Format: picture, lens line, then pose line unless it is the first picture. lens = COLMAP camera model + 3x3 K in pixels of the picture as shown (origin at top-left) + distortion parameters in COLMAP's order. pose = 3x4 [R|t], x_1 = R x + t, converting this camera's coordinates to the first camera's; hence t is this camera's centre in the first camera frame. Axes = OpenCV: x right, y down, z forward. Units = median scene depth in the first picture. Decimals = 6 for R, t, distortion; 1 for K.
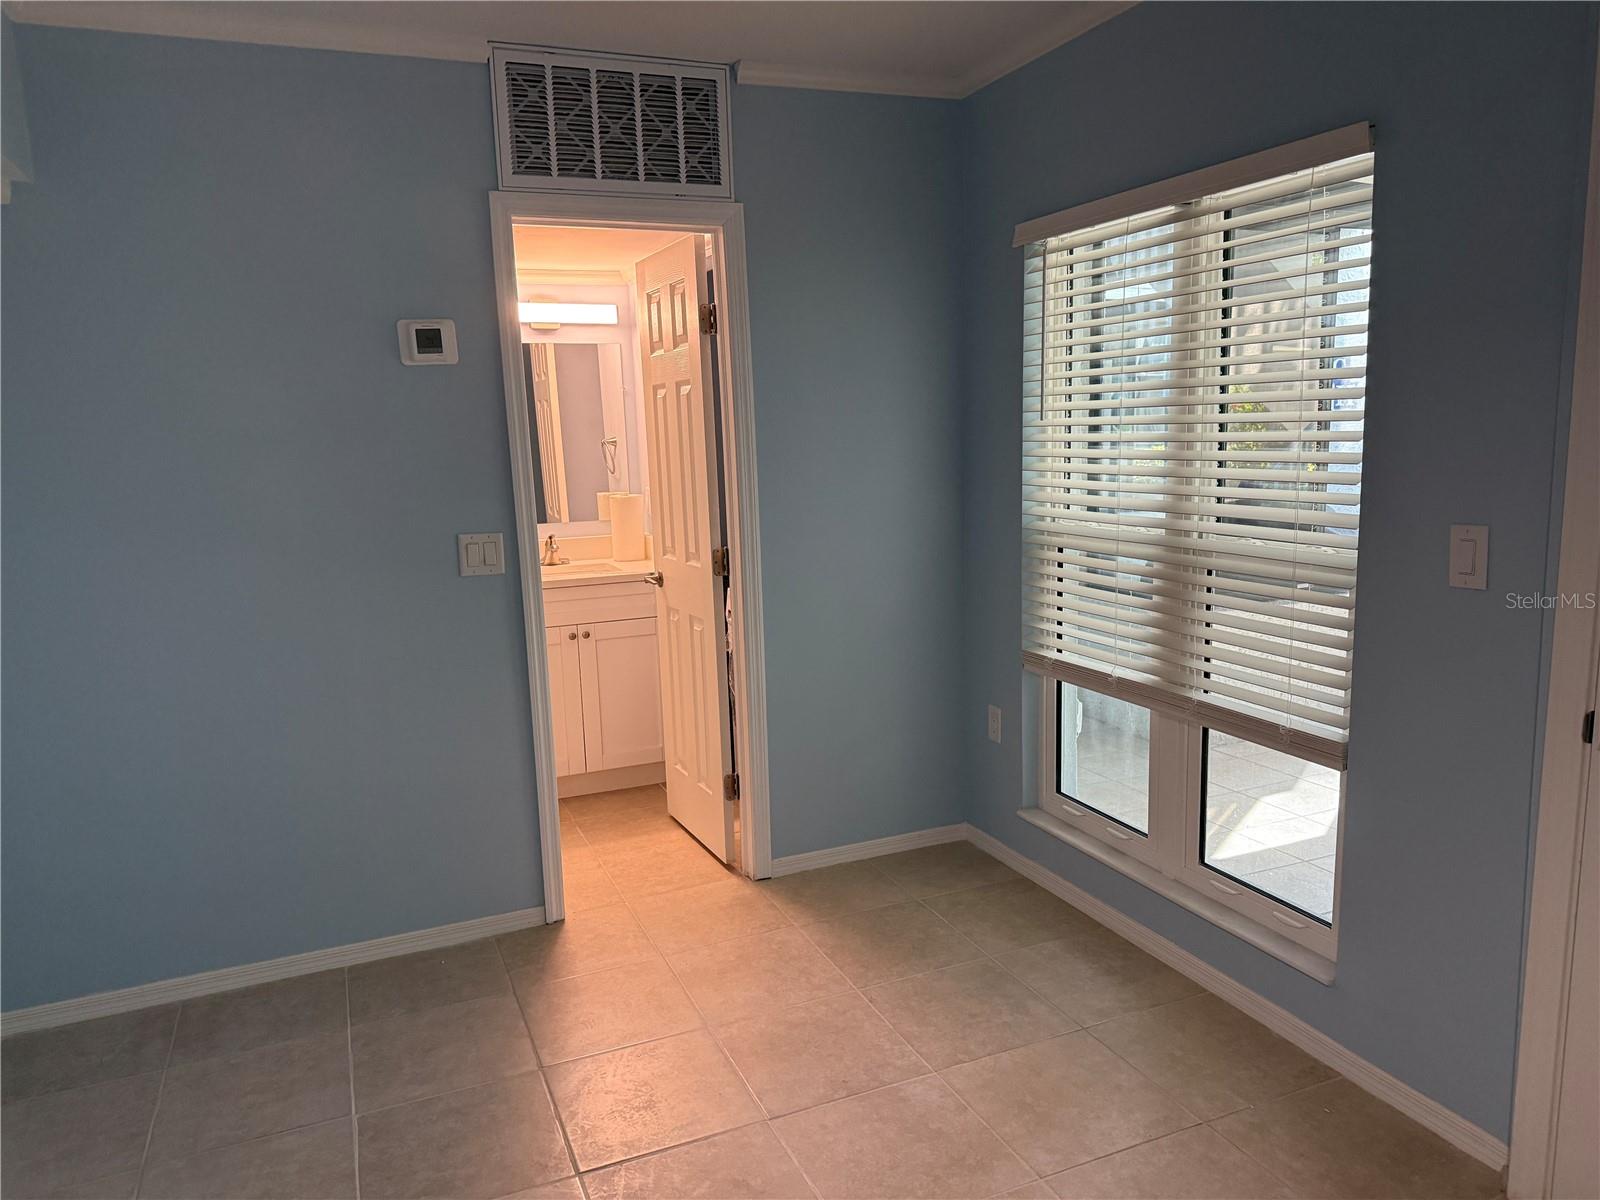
lens RADIAL K [[1119.0, 0, 801.8], [0, 1119.0, 599.4], [0, 0, 1]] dist [0.045566, -0.054979]
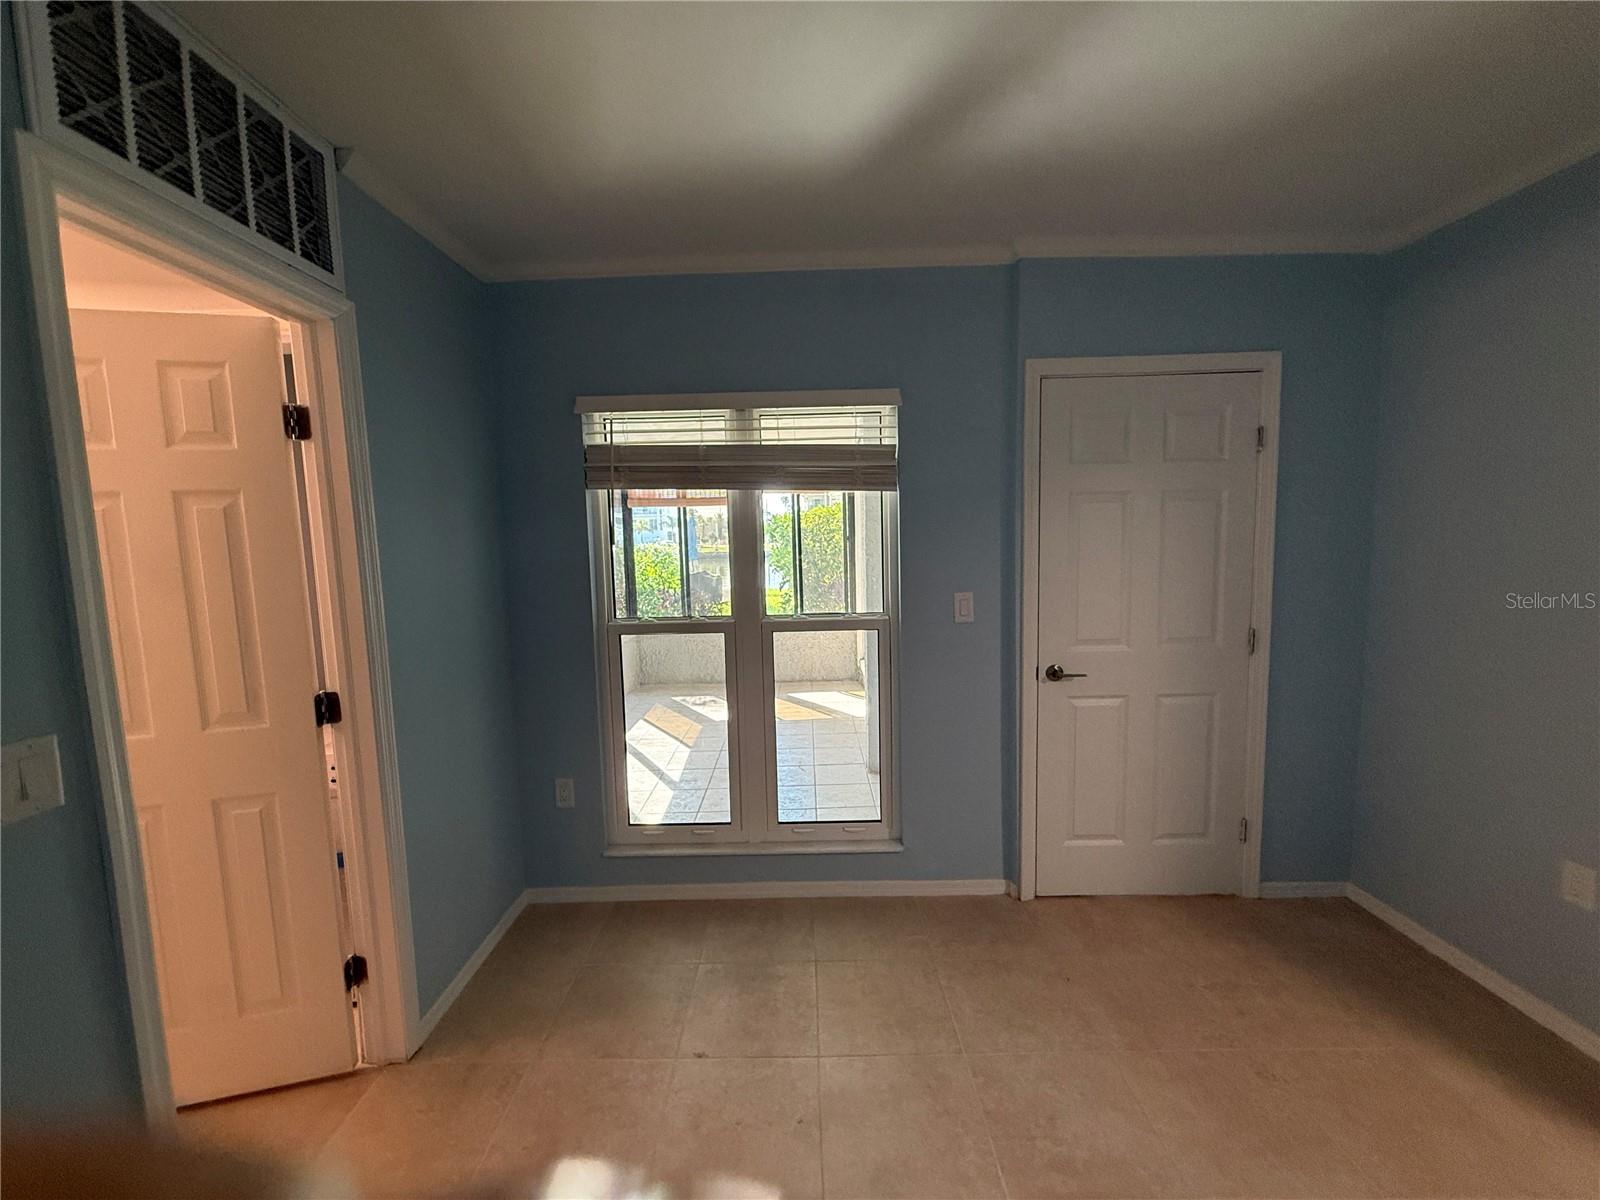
lens RADIAL K [[636.1, 0, 798.5], [0, 636.1, 593.8], [0, 0, 1]] dist [-0.003147, -0.000396]
pose [[0.397560, -0.054845, 0.915936, -0.406904], [0.156283, 0.987674, -0.008694, -0.067278], [-0.904169, 0.146602, 0.401231, 0.536375]]
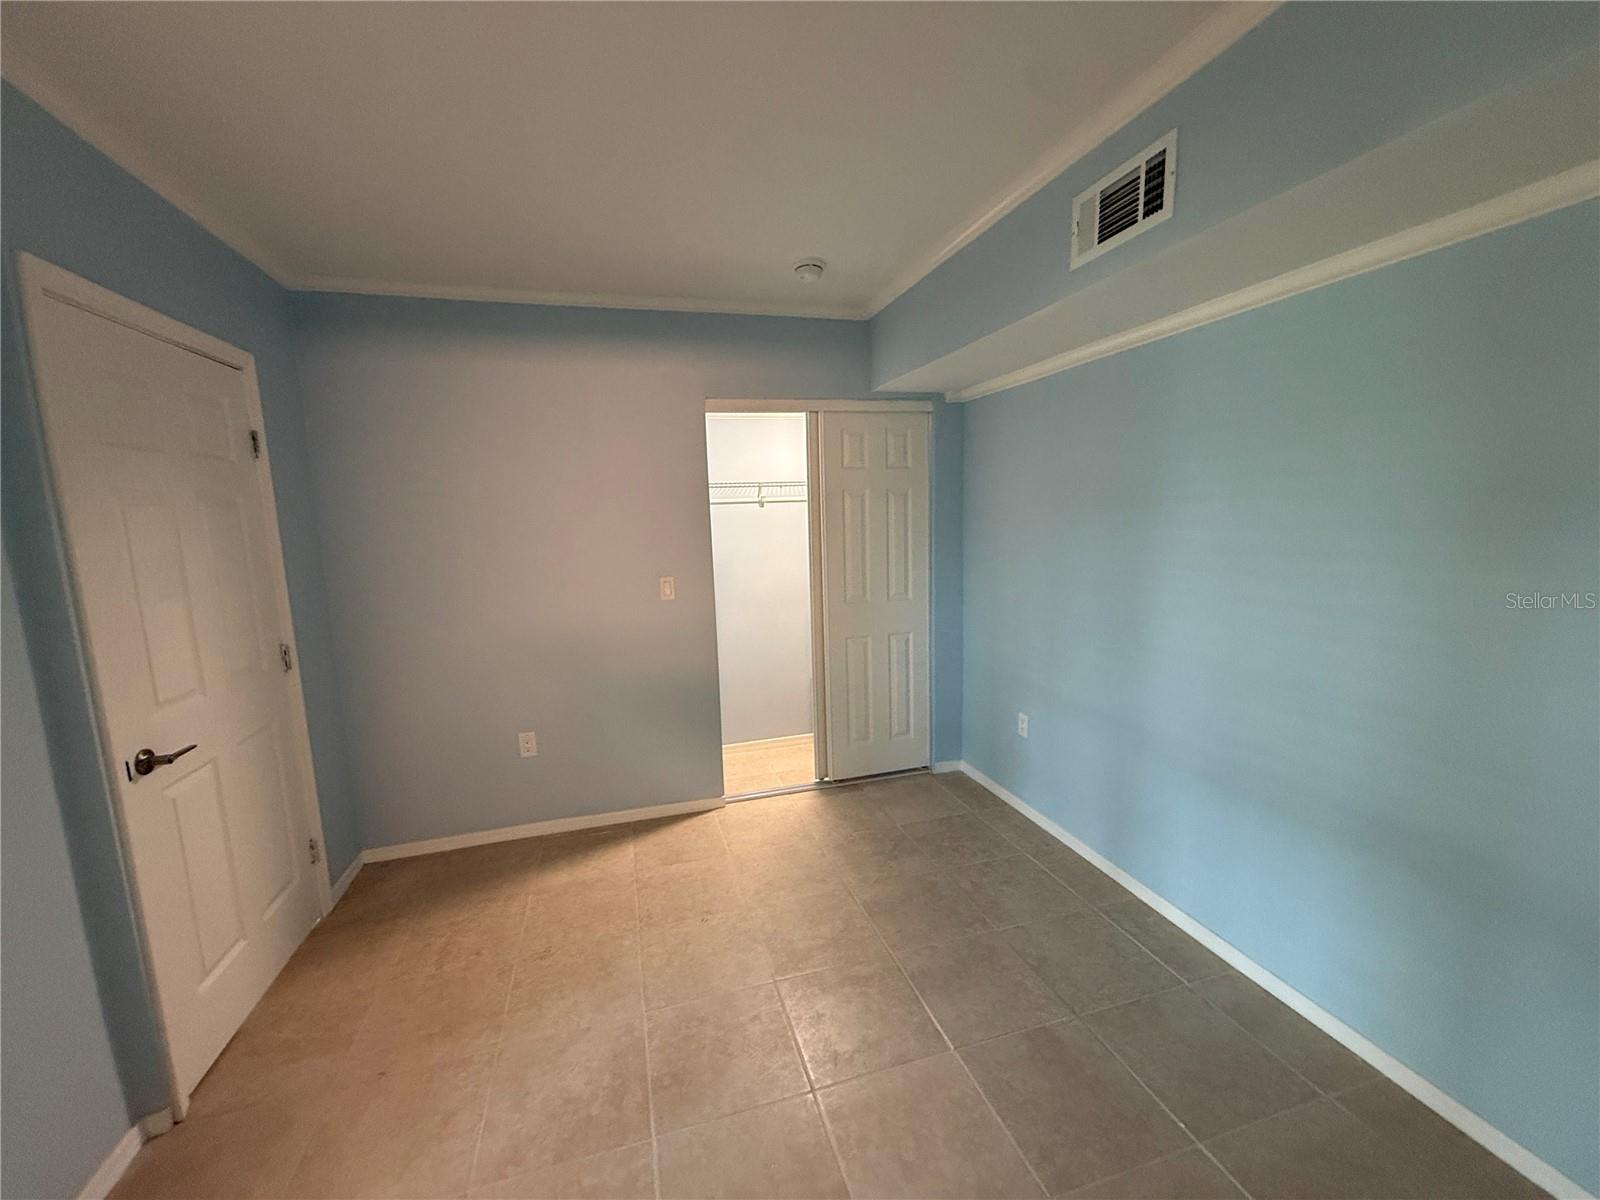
lens RADIAL K [[636.1, 0, 790.1], [0, 636.1, 600.3], [0, 0, 1]] dist [-0.003147, -0.000396]
pose [[-0.989908, 0.052579, 0.131596, -0.160982], [0.088962, 0.953410, 0.288261, -0.154398], [-0.110309, 0.297059, -0.948466, 0.967065]]
